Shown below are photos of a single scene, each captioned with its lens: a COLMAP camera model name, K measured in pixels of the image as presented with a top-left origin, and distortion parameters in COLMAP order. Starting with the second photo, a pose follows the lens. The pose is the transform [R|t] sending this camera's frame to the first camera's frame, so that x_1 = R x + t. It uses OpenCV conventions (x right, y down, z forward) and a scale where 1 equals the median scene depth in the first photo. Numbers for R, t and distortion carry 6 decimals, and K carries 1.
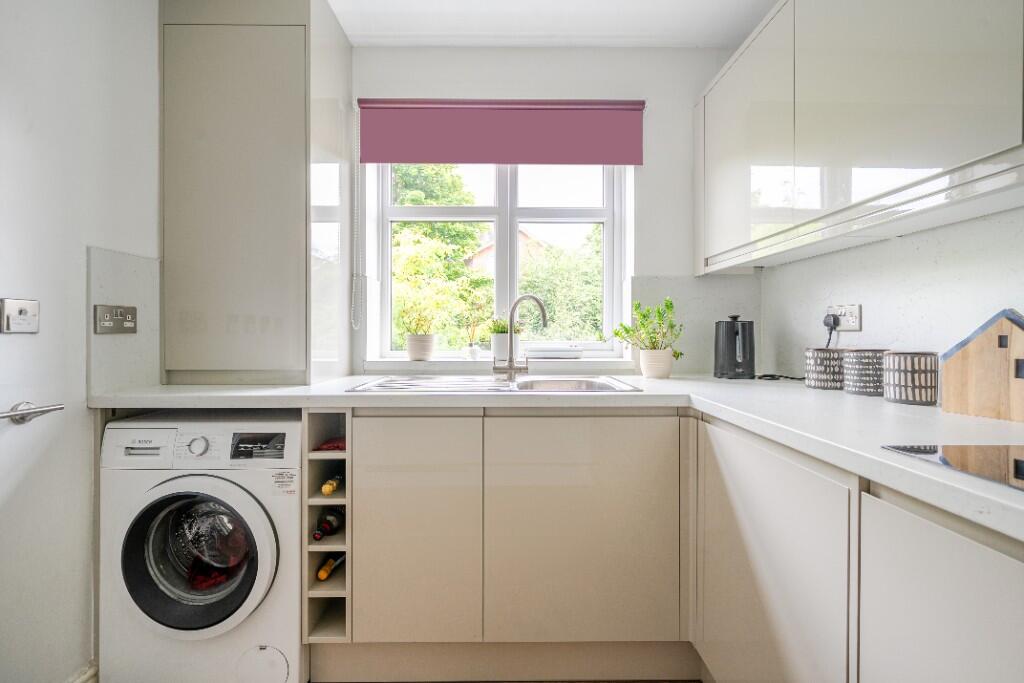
lens RADIAL K [[457.8, 0, 510.9], [0, 457.8, 337.9], [0, 0, 1]] dist [-0.000941, -0.000109]
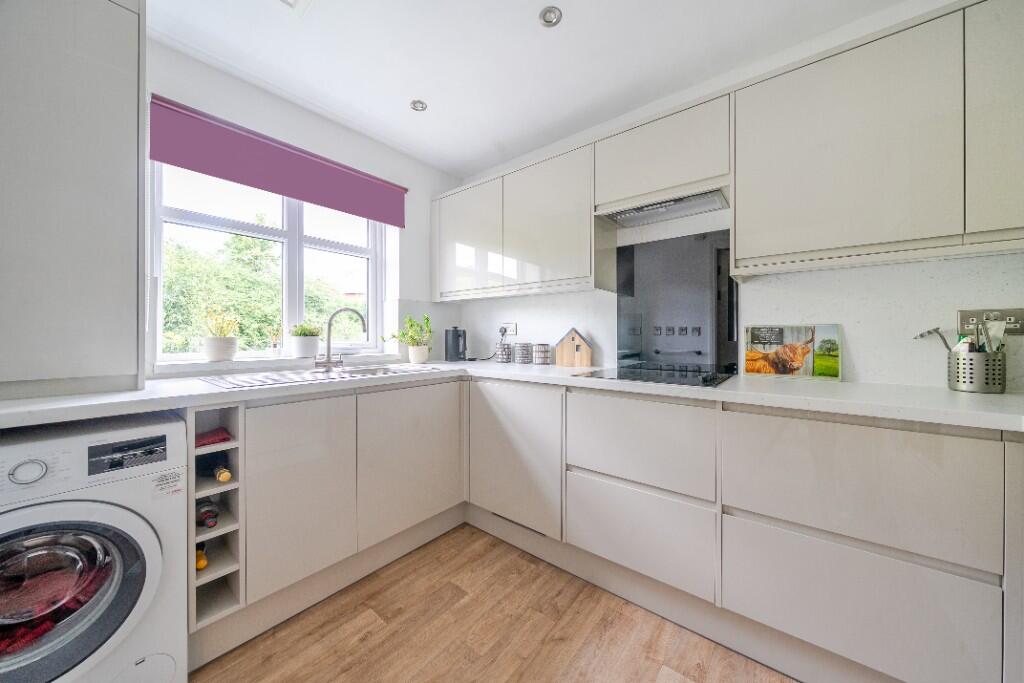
lens RADIAL K [[353.9, 0, 510.5], [0, 353.9, 339.2], [0, 0, 1]] dist [-0.012284, 0.000007]
pose [[0.638520, -0.005147, 0.769588, -0.515065], [0.007112, 0.999974, 0.000787, 0.002249], [-0.769572, 0.004970, 0.638540, -0.059574]]
